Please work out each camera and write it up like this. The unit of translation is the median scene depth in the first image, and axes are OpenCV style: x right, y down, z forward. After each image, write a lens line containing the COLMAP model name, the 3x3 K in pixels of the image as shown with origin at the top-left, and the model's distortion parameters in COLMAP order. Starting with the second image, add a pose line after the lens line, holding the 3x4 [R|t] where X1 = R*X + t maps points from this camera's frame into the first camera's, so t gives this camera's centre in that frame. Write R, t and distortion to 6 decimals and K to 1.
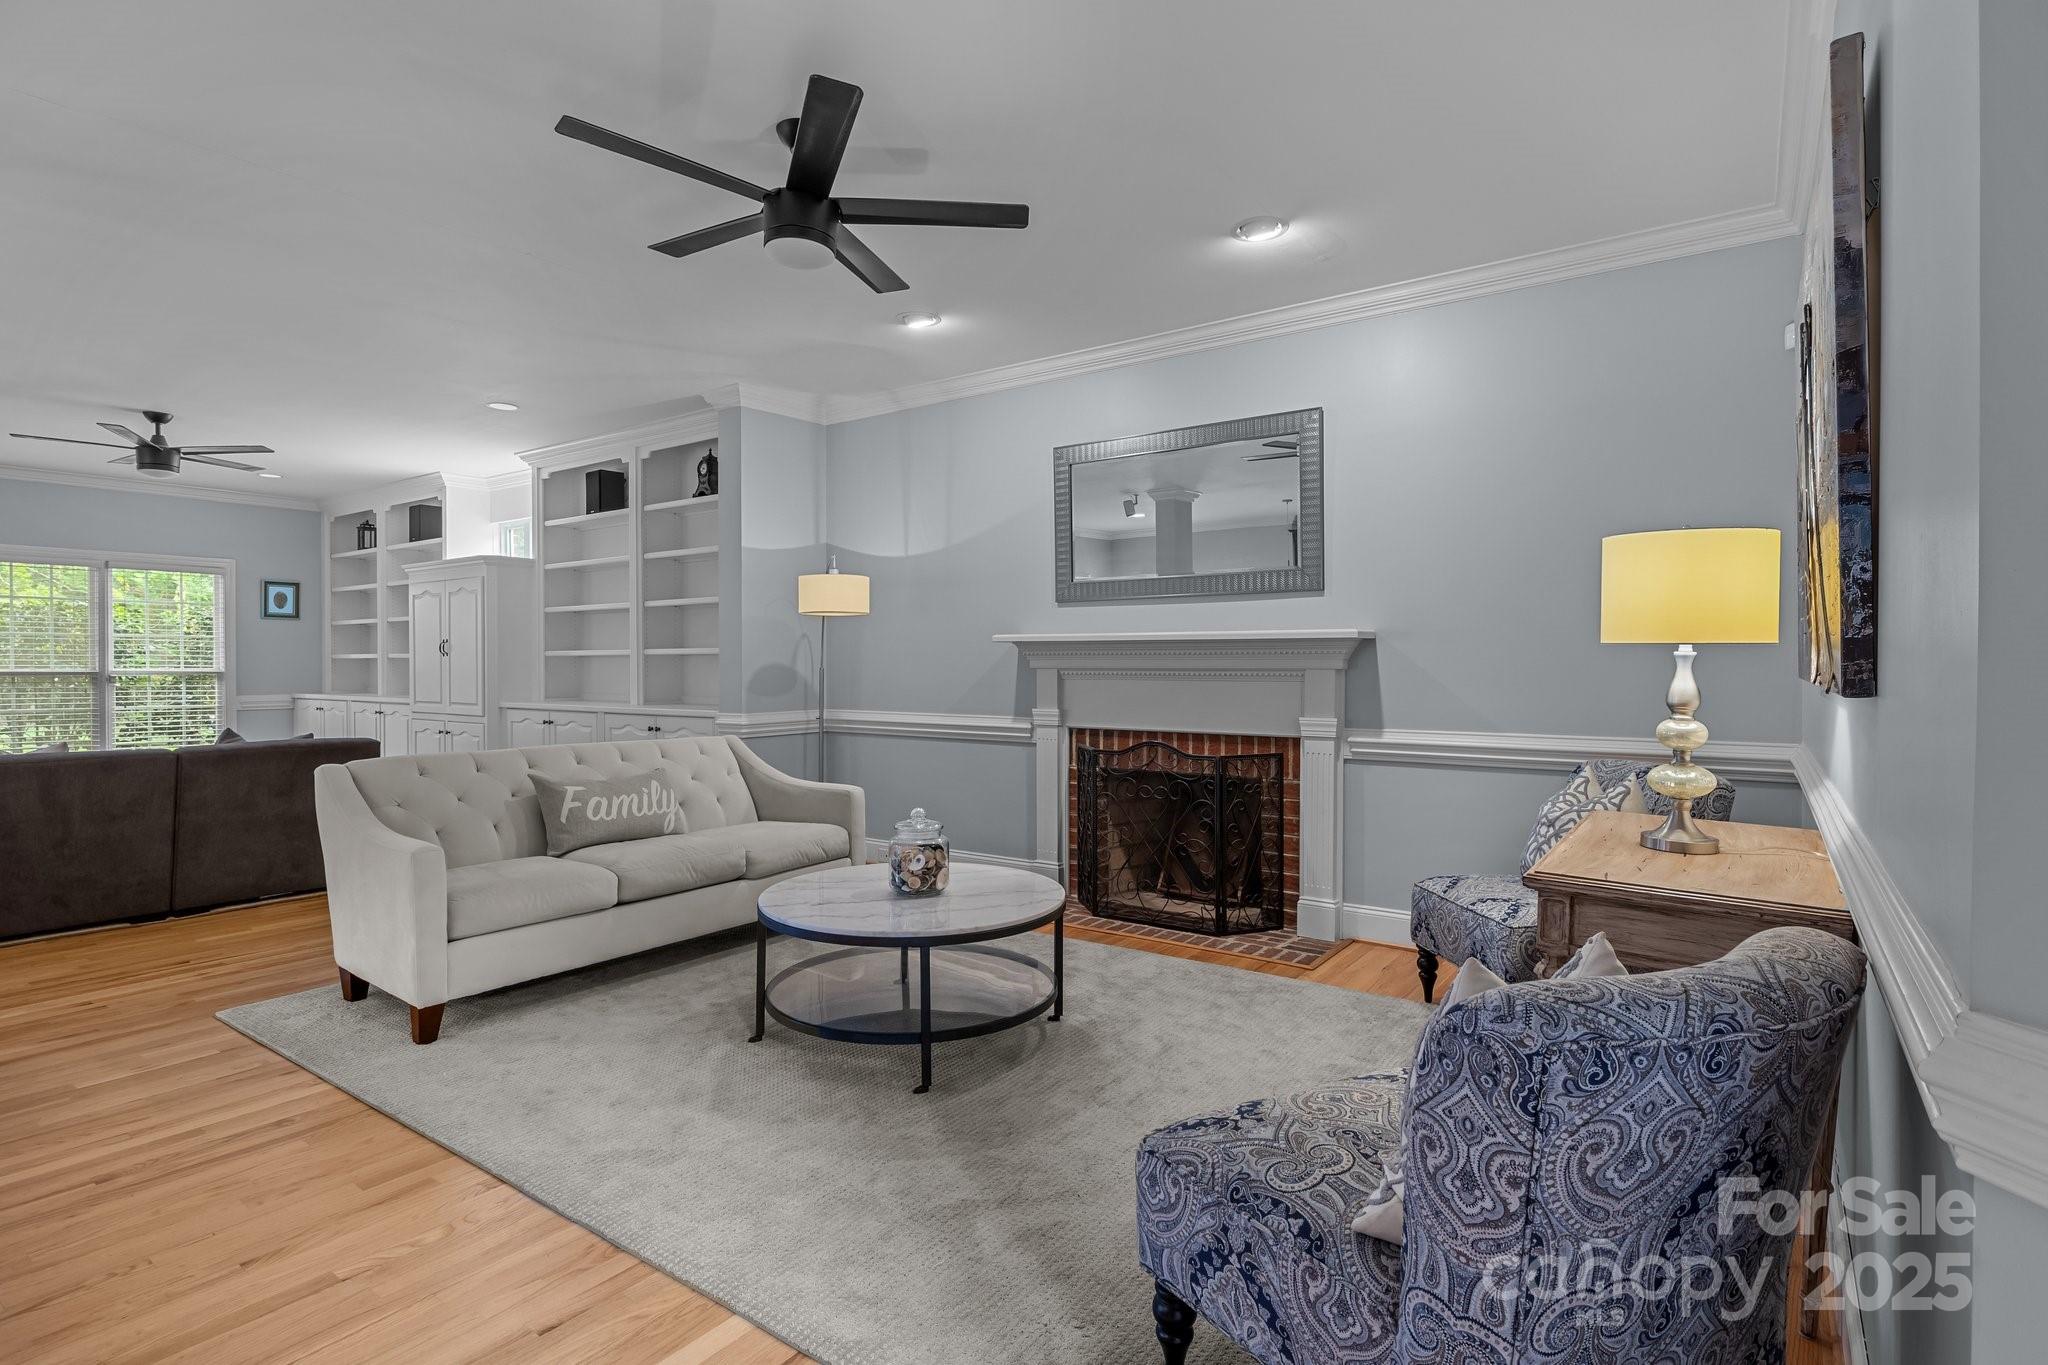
lens RADIAL K [[1028.5, 0, 1026.8], [0, 1028.5, 674.0], [0, 0, 1]] dist [-0.005727, 0.000299]
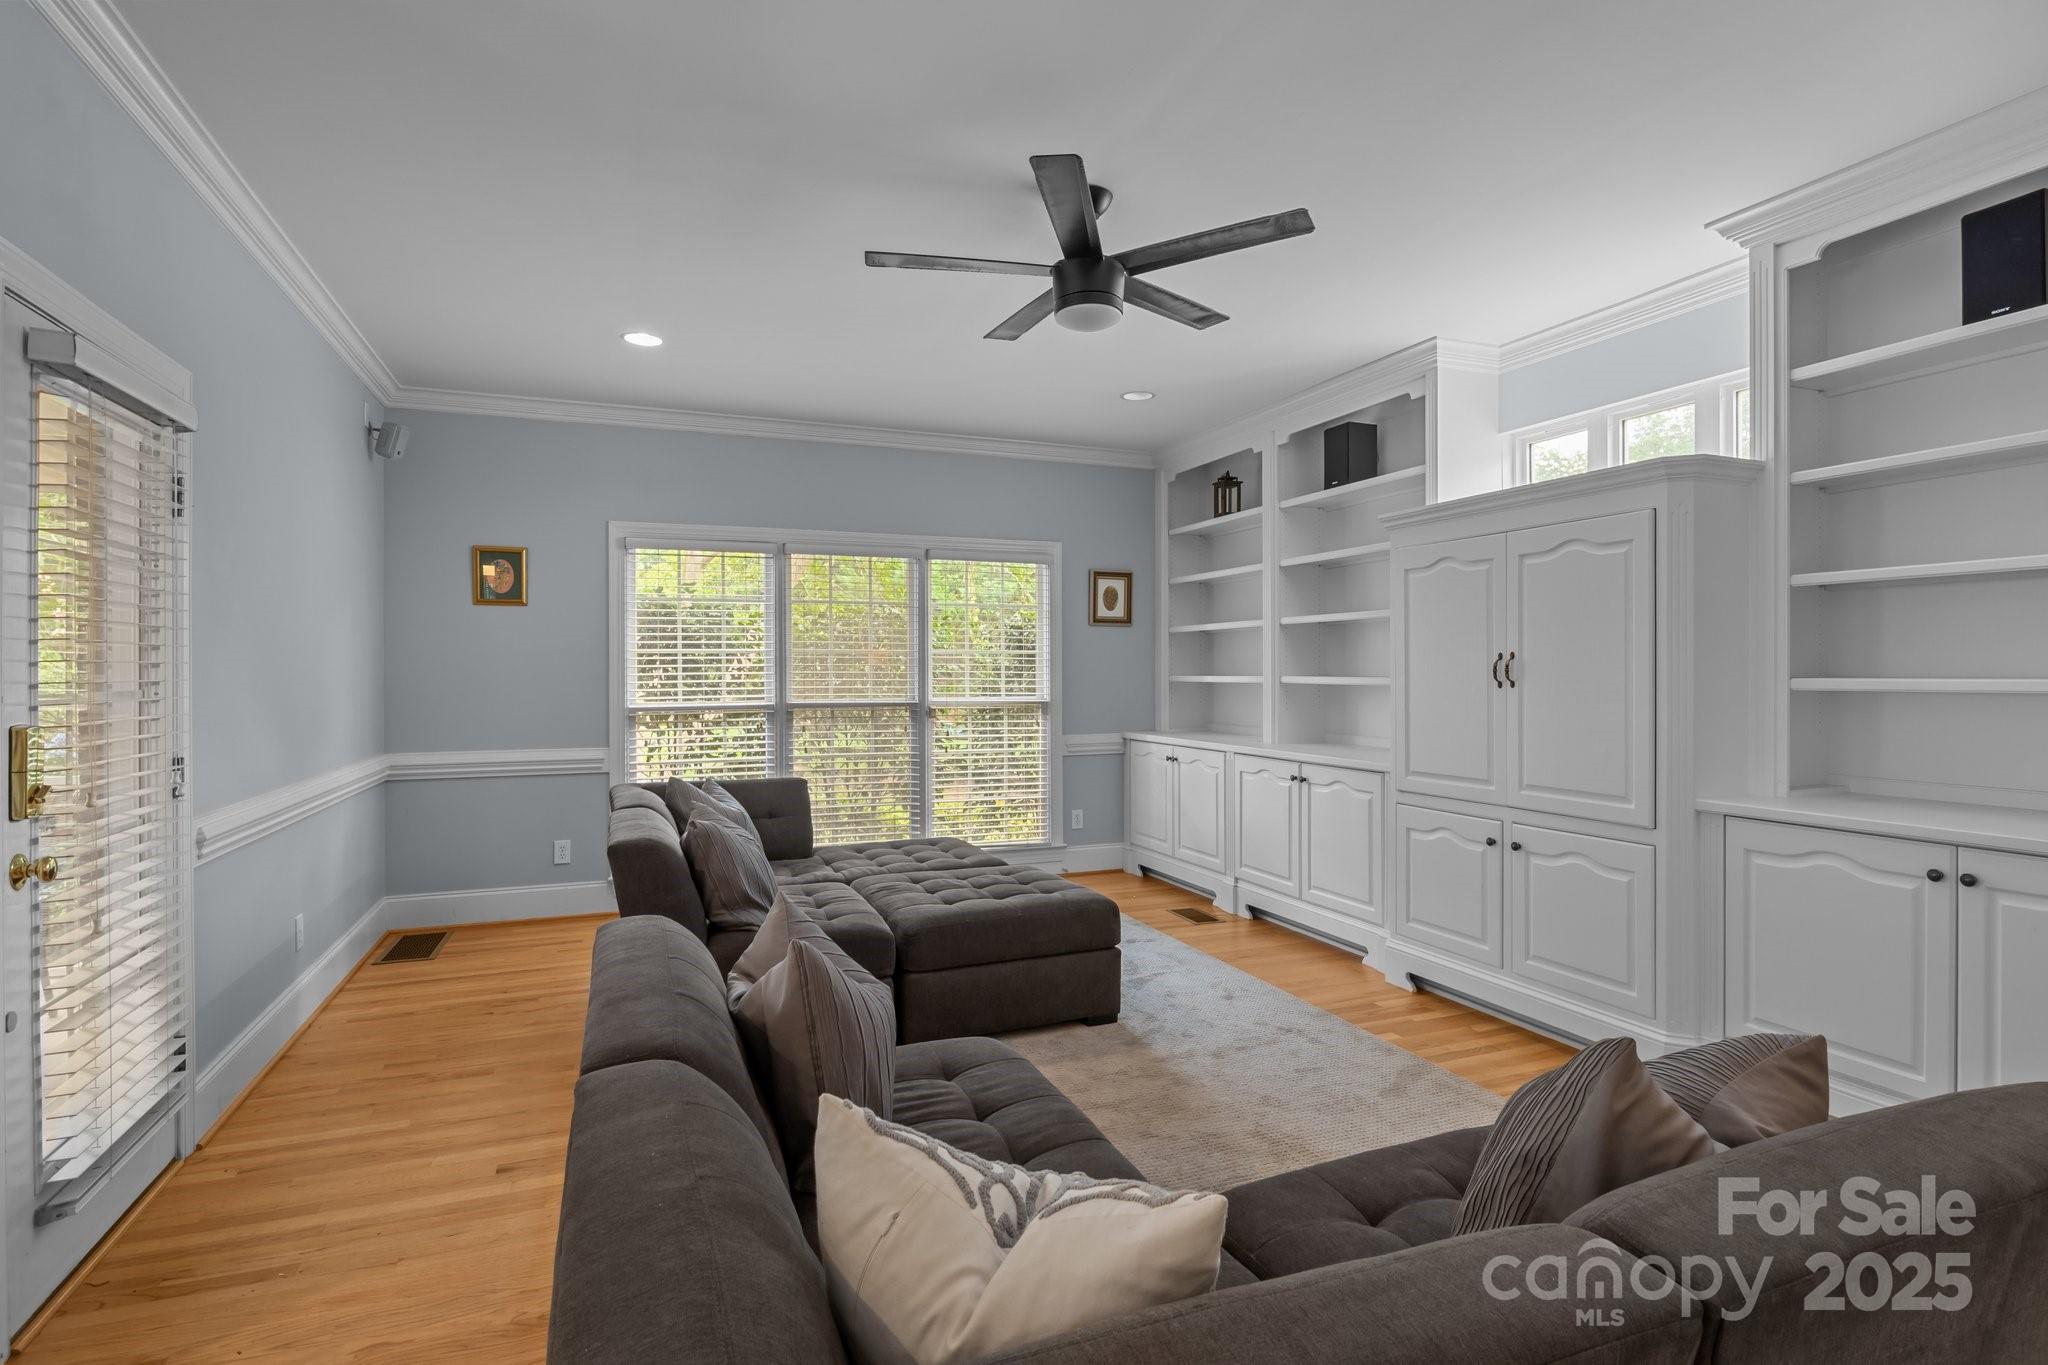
lens RADIAL K [[1028.5, 0, 1018.5], [0, 1028.5, 678.0], [0, 0, 1]] dist [-0.005727, 0.000299]
pose [[0.842986, 0.002061, -0.537931, -0.787339], [-0.004043, 0.999989, -0.002506, -0.030850], [0.537920, 0.004288, 0.842985, 0.733619]]
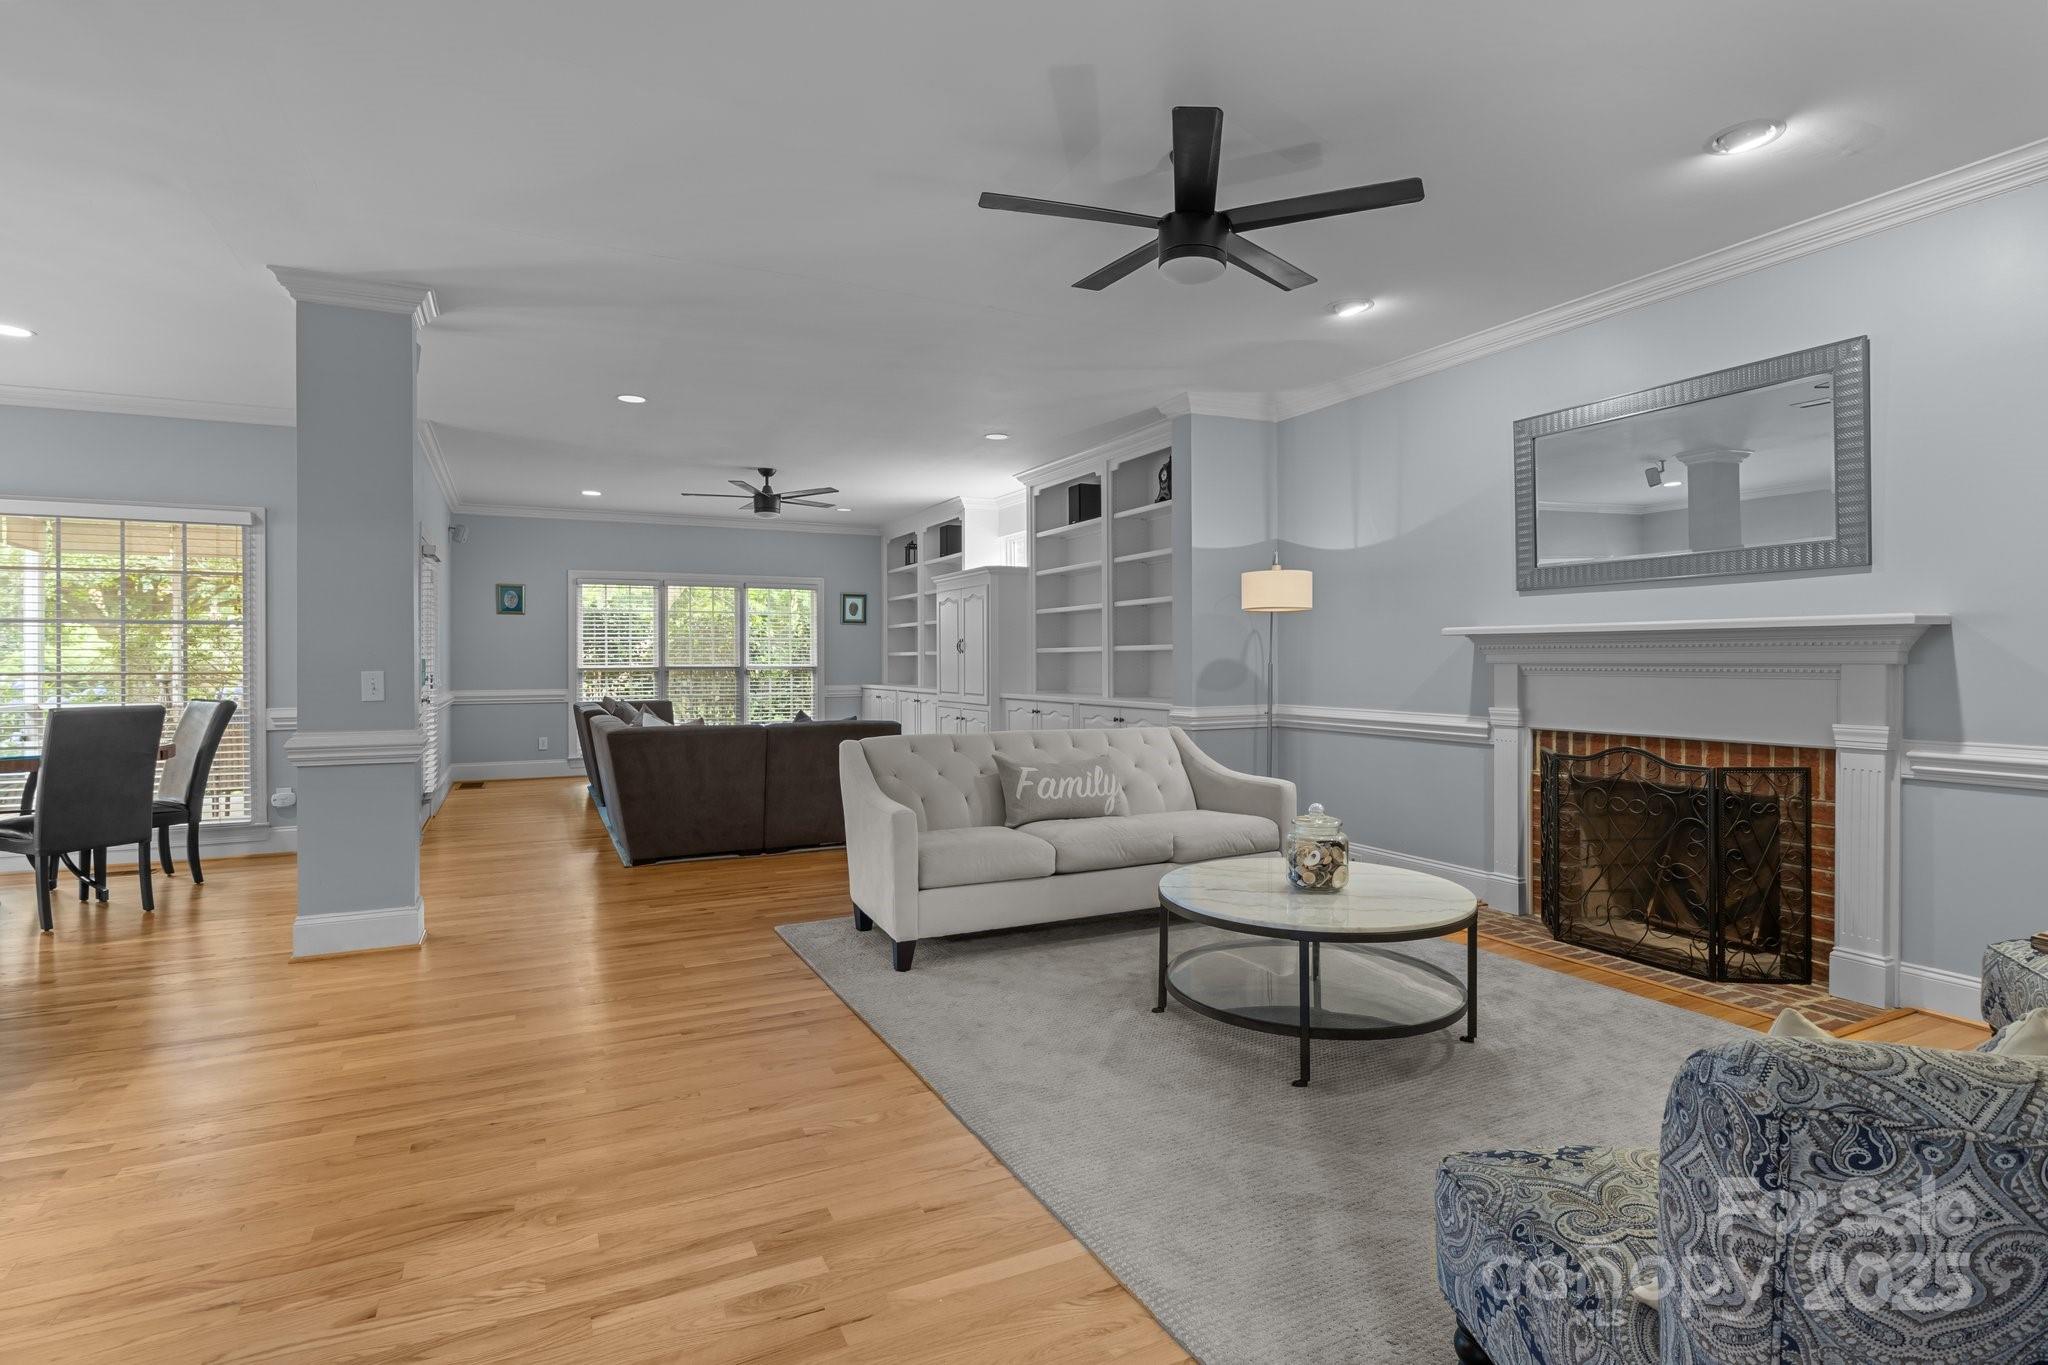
lens RADIAL K [[1028.5, 0, 1021.1], [0, 1028.5, 667.7], [0, 0, 1]] dist [-0.005727, 0.000299]
pose [[0.882312, 0.001458, -0.470662, 0.074021], [-0.002364, 0.999996, -0.001334, 0.000533], [0.470659, 0.002289, 0.882312, -0.007840]]
